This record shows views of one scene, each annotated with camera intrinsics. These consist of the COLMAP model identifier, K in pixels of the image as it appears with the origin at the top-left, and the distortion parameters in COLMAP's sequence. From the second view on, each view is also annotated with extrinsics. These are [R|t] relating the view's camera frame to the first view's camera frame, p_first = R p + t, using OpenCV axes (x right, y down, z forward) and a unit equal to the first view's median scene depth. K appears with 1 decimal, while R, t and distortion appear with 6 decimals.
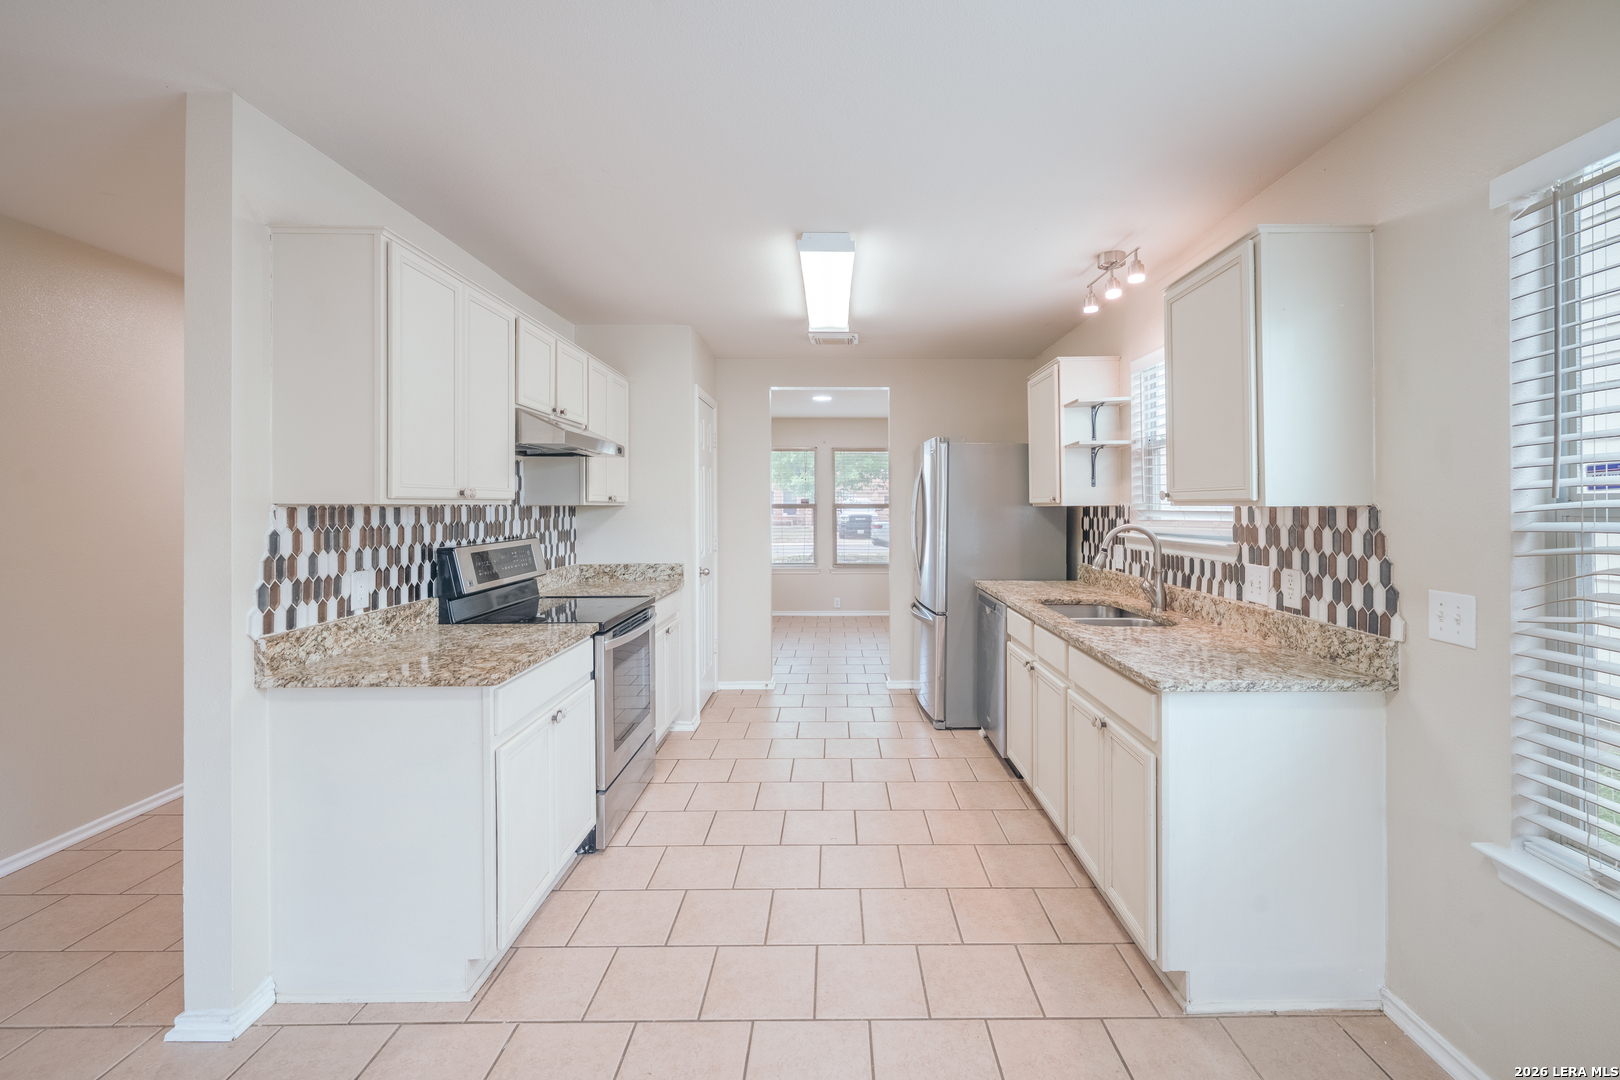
lens RADIAL K [[690.9, 0, 832.7], [0, 690.9, 503.8], [0, 0, 1]] dist [-0.000602, -0.000079]
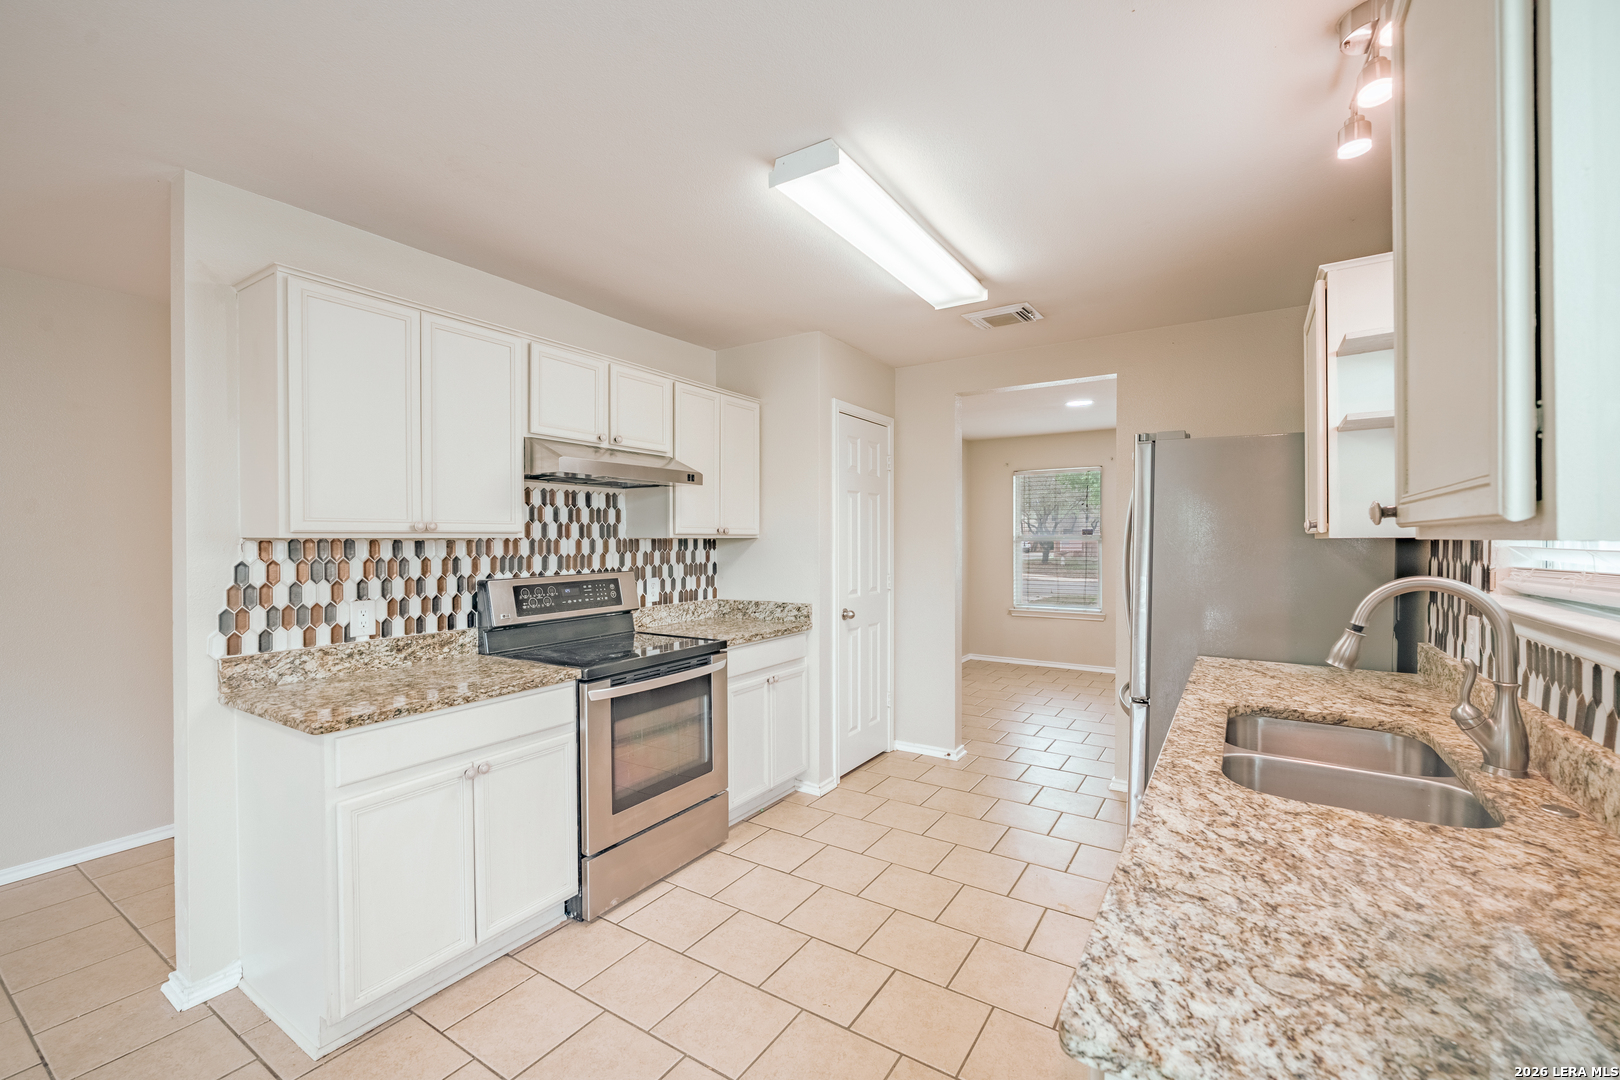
lens RADIAL K [[673.7, 0, 784.5], [0, 673.7, 544.8], [0, 0, 1]] dist [-0.000878, -0.000105]
pose [[0.828216, 0.004499, -0.560391, 0.380193], [0.002972, 0.999918, 0.012420, 0.000572], [0.560401, -0.011952, 0.828135, 0.440091]]
